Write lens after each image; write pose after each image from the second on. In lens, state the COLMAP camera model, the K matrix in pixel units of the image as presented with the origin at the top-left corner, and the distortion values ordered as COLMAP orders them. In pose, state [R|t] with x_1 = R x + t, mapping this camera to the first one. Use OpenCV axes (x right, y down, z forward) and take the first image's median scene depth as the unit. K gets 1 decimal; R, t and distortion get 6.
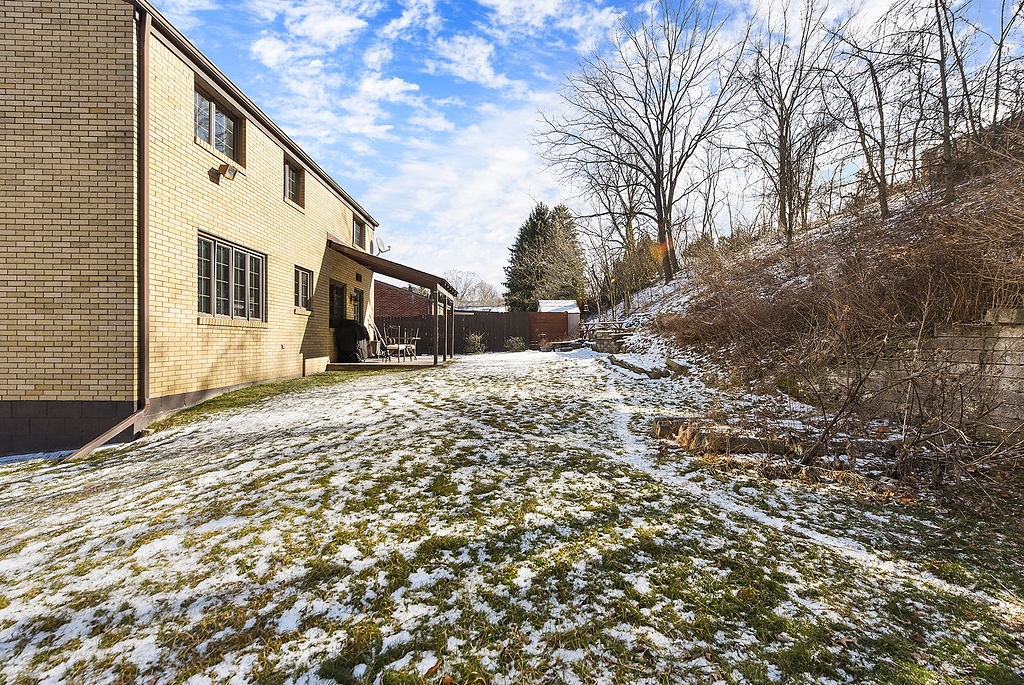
lens RADIAL K [[412.6, 0, 518.4], [0, 412.6, 344.9], [0, 0, 1]] dist [0.004458, -0.000319]
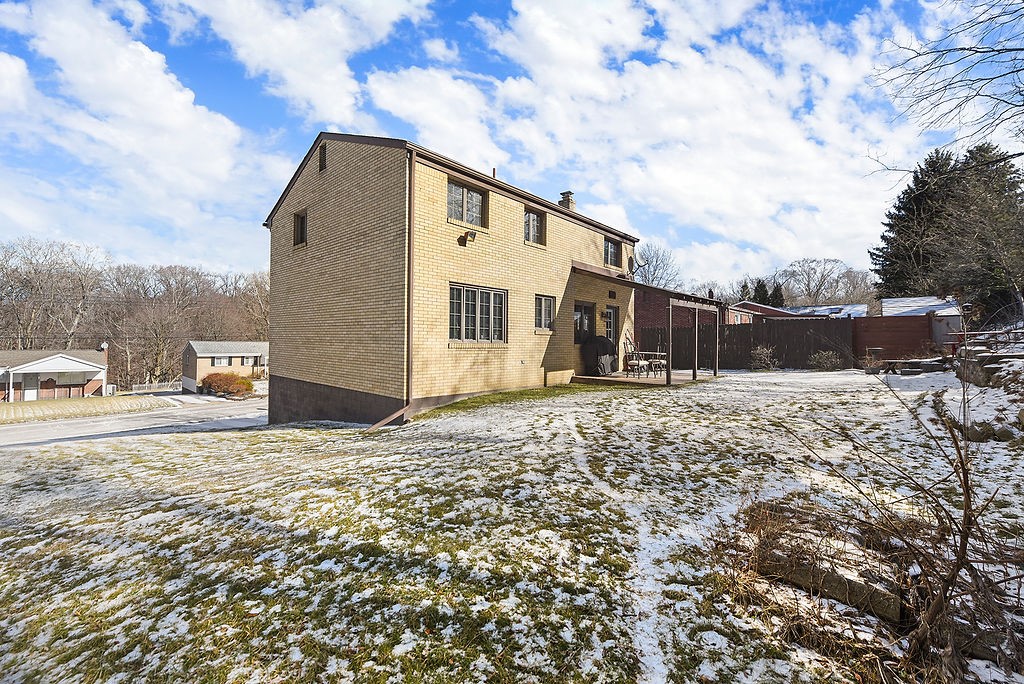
lens RADIAL K [[417.1, 0, 512.0], [0, 417.1, 342.0], [0, 0, 1]] dist [0.000621, -0.000233]
pose [[0.720664, 0.007919, -0.693239, 0.632908], [-0.018699, 0.999793, -0.008018, -0.107567], [0.693032, 0.018741, 0.720663, 0.199907]]
